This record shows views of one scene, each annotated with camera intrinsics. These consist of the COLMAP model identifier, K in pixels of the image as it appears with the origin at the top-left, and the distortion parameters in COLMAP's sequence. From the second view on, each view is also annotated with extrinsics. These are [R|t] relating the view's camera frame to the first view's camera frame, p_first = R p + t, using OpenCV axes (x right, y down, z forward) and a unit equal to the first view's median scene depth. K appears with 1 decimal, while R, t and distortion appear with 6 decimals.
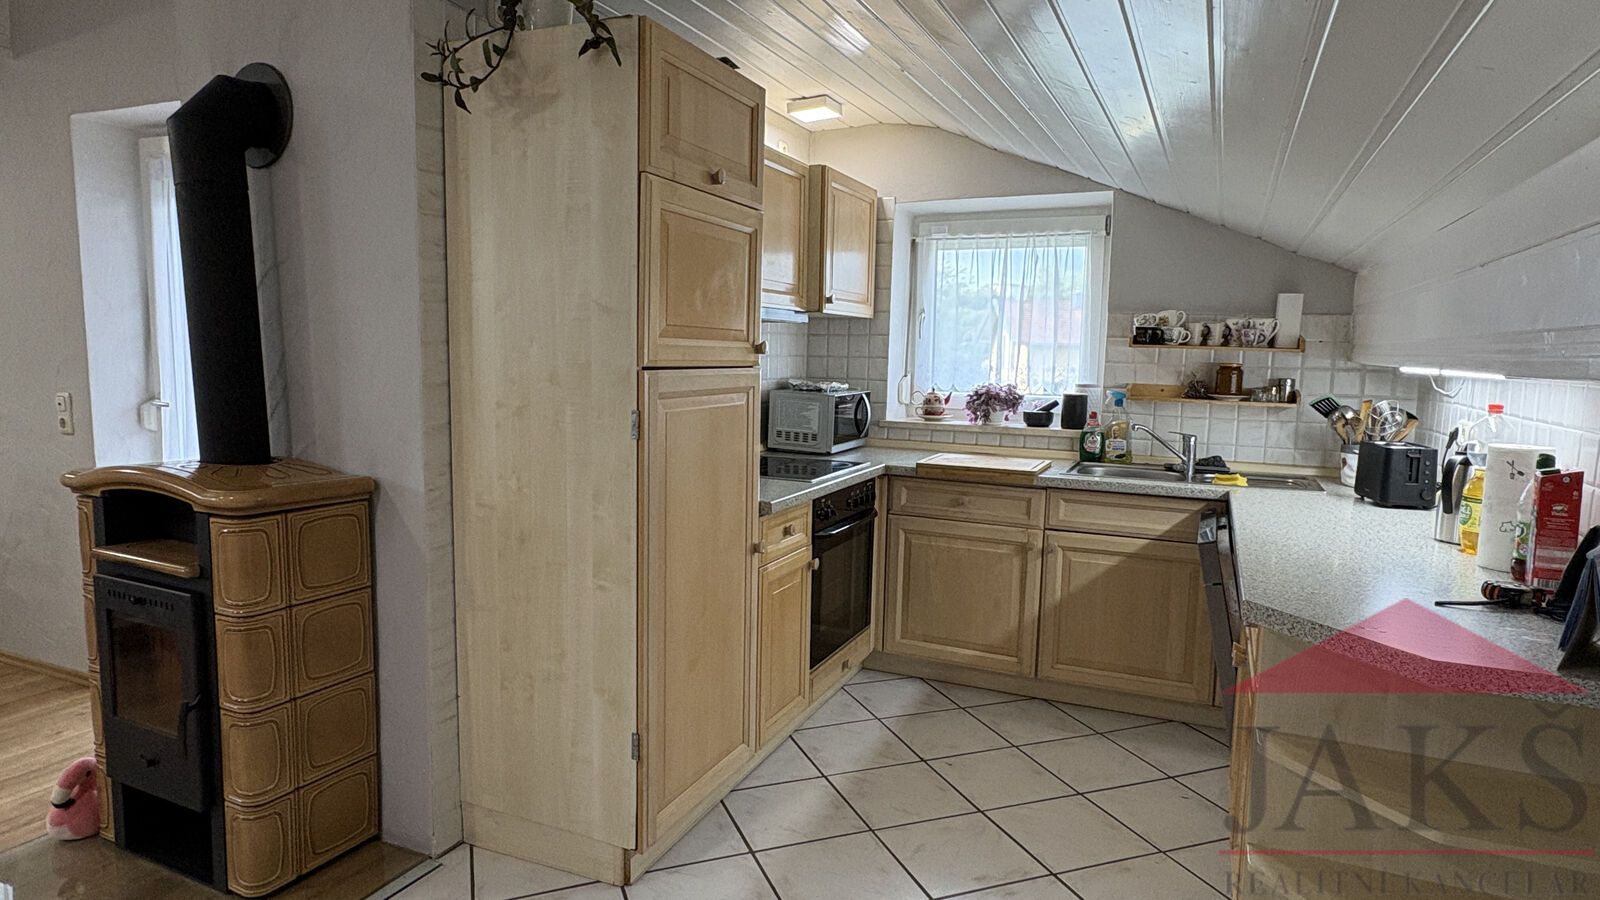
lens RADIAL K [[925.6, 0, 801.3], [0, 925.6, 454.3], [0, 0, 1]] dist [0.002170, -0.000607]
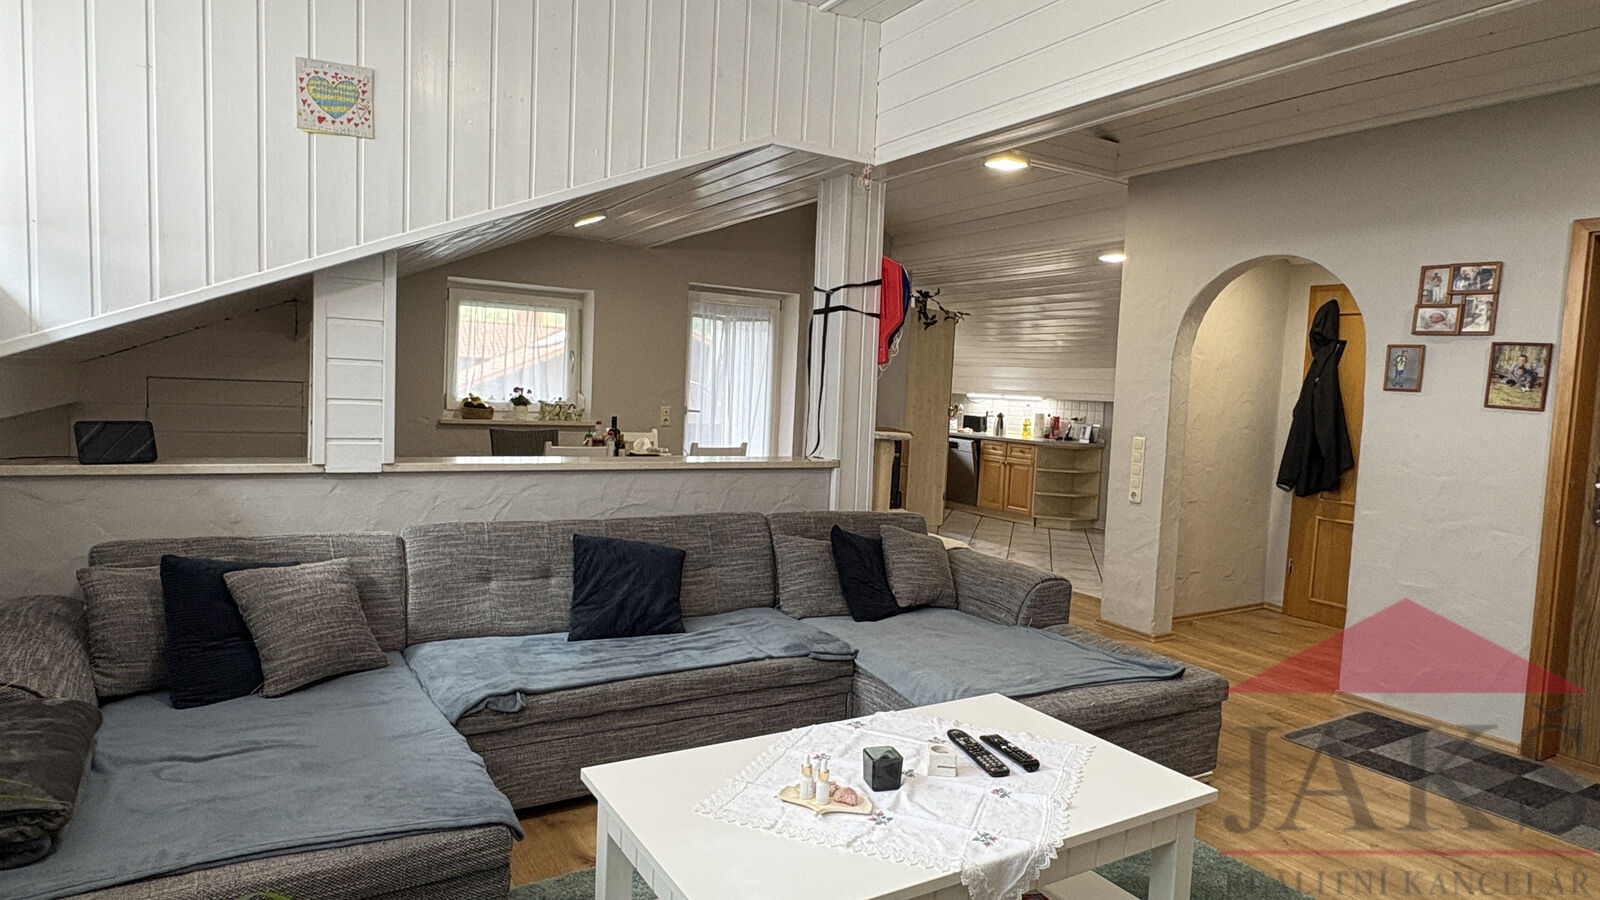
lens RADIAL K [[925.6, 0, 807.2], [0, 925.6, 460.0], [0, 0, 1]] dist [0.002170, -0.000607]
pose [[0.558102, -0.059689, 0.827623, -3.533075], [0.060373, 0.997687, 0.031241, 0.012245], [-0.827573, 0.032531, 0.560414, -0.643747]]
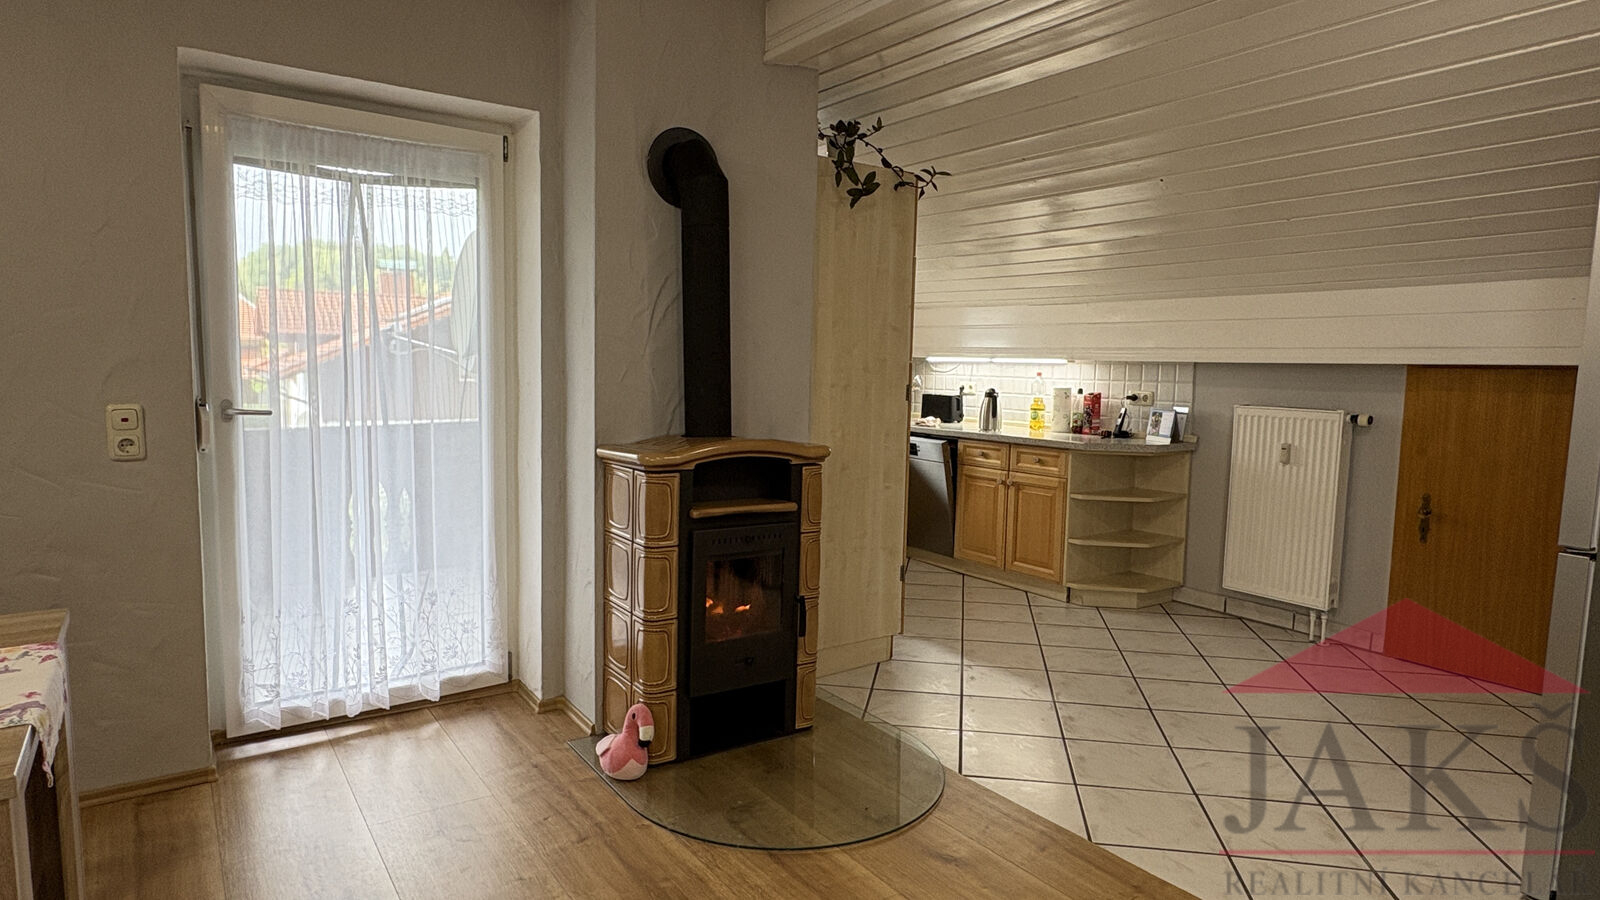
lens RADIAL K [[925.6, 0, 794.3], [0, 925.6, 454.1], [0, 0, 1]] dist [0.002170, -0.000607]
pose [[0.504482, -0.094910, 0.858190, -1.766715], [0.088774, 0.994374, 0.057785, -0.034620], [-0.858847, 0.047034, 0.510069, 0.248520]]
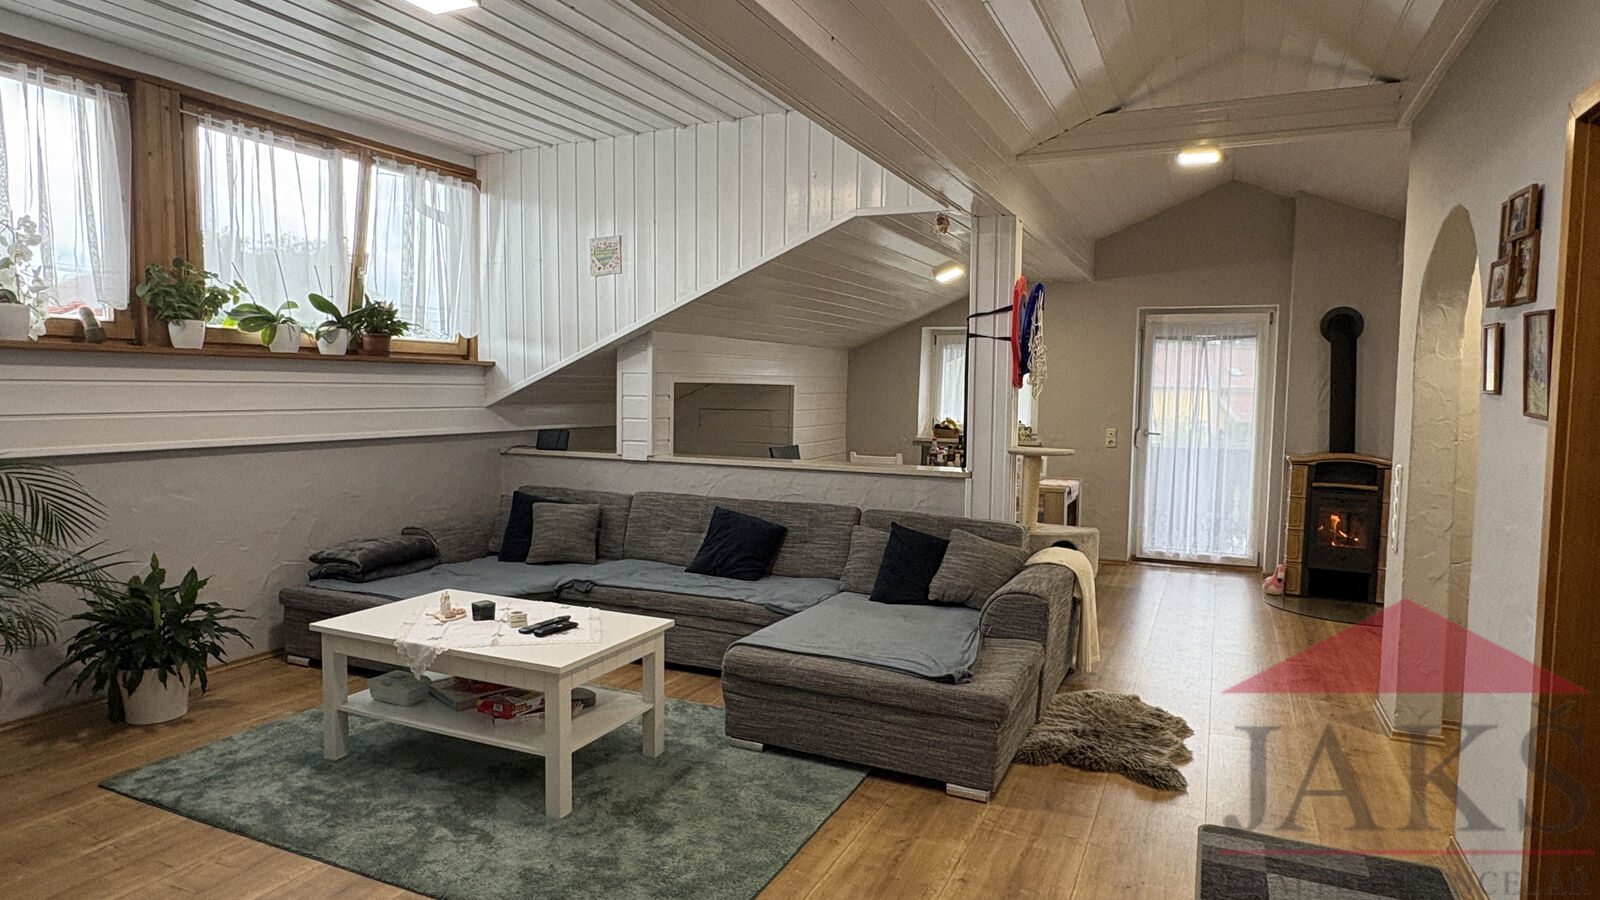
lens RADIAL K [[925.6, 0, 798.9], [0, 925.6, 451.0], [0, 0, 1]] dist [0.002170, -0.000607]
pose [[0.999992, -0.003969, 0.000783, -2.315545], [0.004001, 0.998881, -0.047119, 0.127248], [-0.000595, 0.047121, 0.998889, -1.748532]]
